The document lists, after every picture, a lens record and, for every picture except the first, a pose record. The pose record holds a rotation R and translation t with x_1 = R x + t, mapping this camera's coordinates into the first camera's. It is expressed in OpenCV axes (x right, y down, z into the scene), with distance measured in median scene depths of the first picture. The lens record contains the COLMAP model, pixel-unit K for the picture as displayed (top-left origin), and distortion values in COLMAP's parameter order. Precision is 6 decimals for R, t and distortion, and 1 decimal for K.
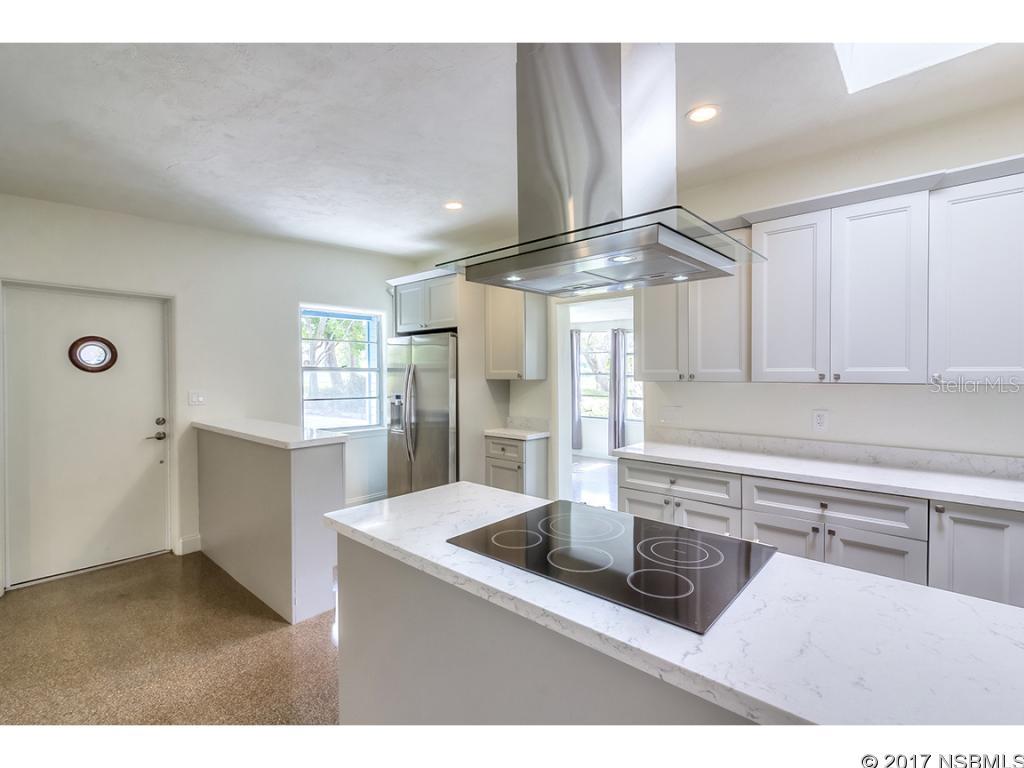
lens RADIAL K [[469.9, 0, 512.0], [0, 469.9, 384.0], [0, 0, 1]] dist [0.003488, 0.000506]
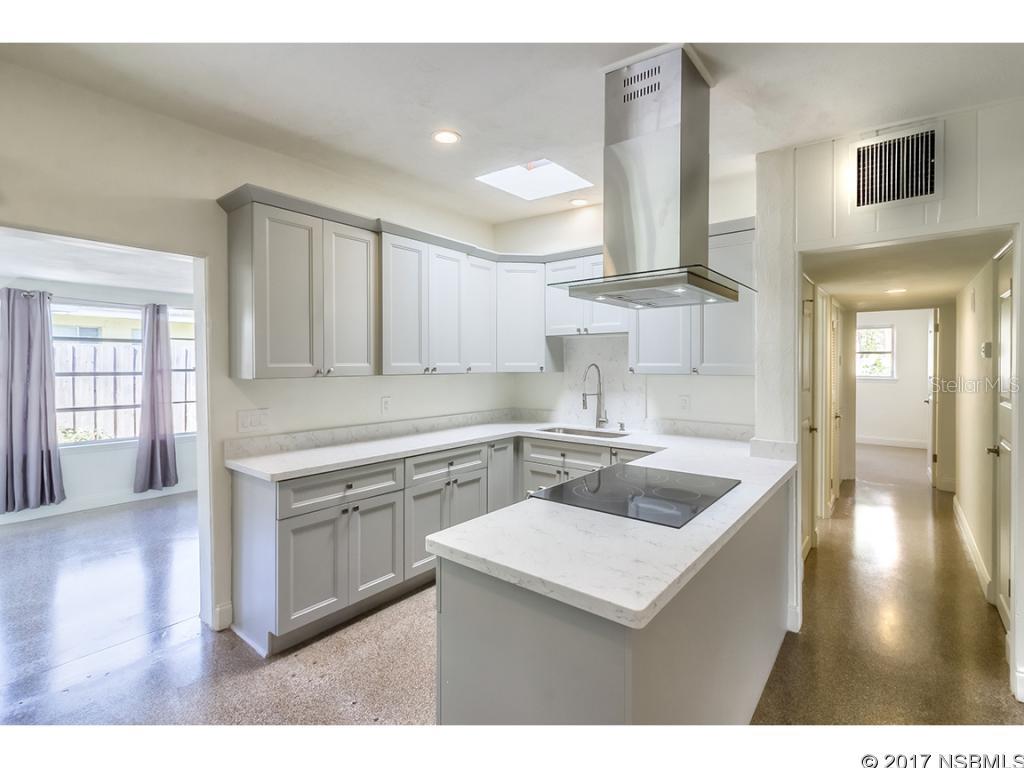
lens RADIAL K [[478.2, 0, 509.9], [0, 478.2, 375.3], [0, 0, 1]] dist [0.001585, 0.000230]
pose [[-0.046136, -0.019351, 0.998748, -0.589702], [0.029436, 0.999352, 0.020723, -0.017685], [-0.998501, 0.030355, -0.045537, 0.719029]]
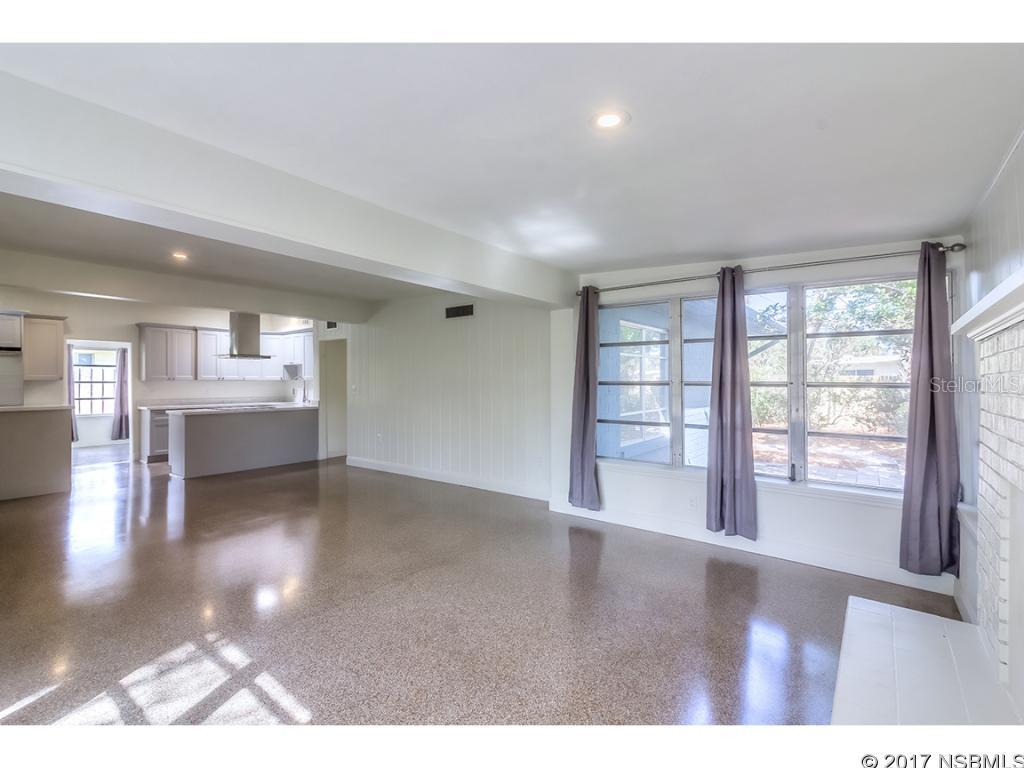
lens RADIAL K [[469.9, 0, 512.0], [0, 469.9, 384.0], [0, 0, 1]] dist [0.003488, 0.000506]
pose [[-0.068808, 0.001132, 0.997629, -2.630046], [0.030158, 0.999545, 0.000946, 0.077803], [-0.997174, 0.030152, -0.068810, -0.828148]]
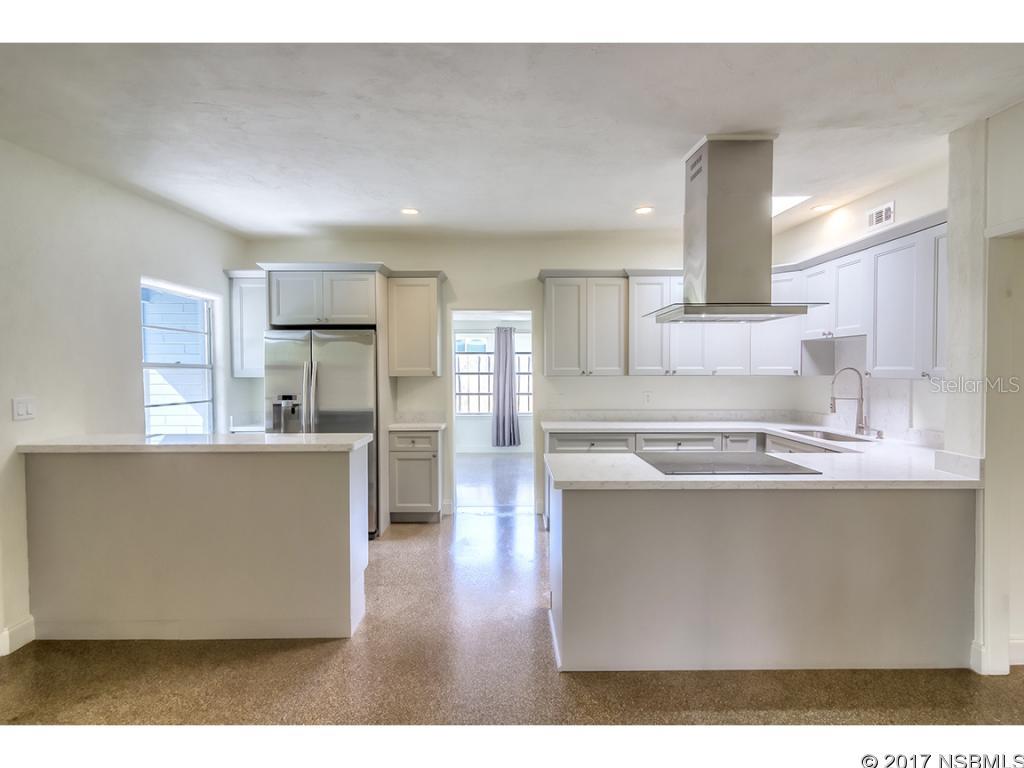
lens RADIAL K [[469.9, 0, 512.0], [0, 469.9, 384.0], [0, 0, 1]] dist [0.003488, 0.000506]
pose [[0.743119, -0.020137, 0.668856, -0.808007], [0.017650, 0.999789, 0.010491, 0.000834], [-0.668926, 0.004009, 0.743318, 0.080133]]
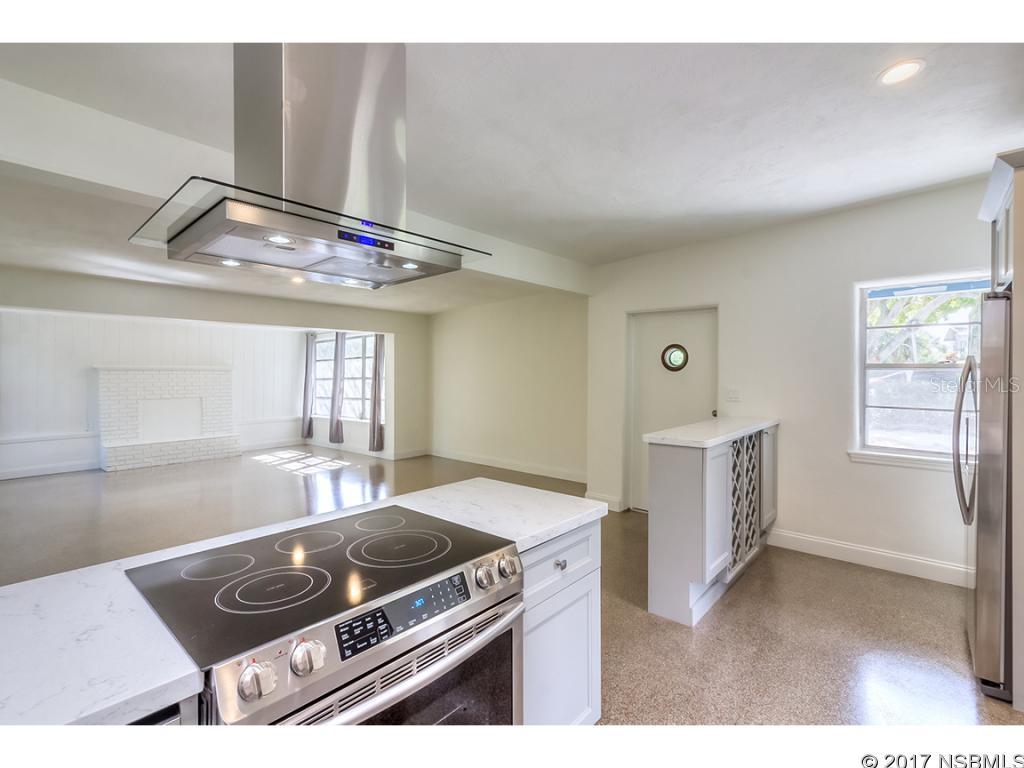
lens RADIAL K [[469.9, 0, 512.0], [0, 469.9, 384.0], [0, 0, 1]] dist [0.003488, 0.000506]
pose [[0.006098, 0.023481, -0.999706, 0.545777], [-0.026504, 0.999377, 0.023312, -0.008801], [0.999630, 0.026354, 0.006717, 0.654328]]
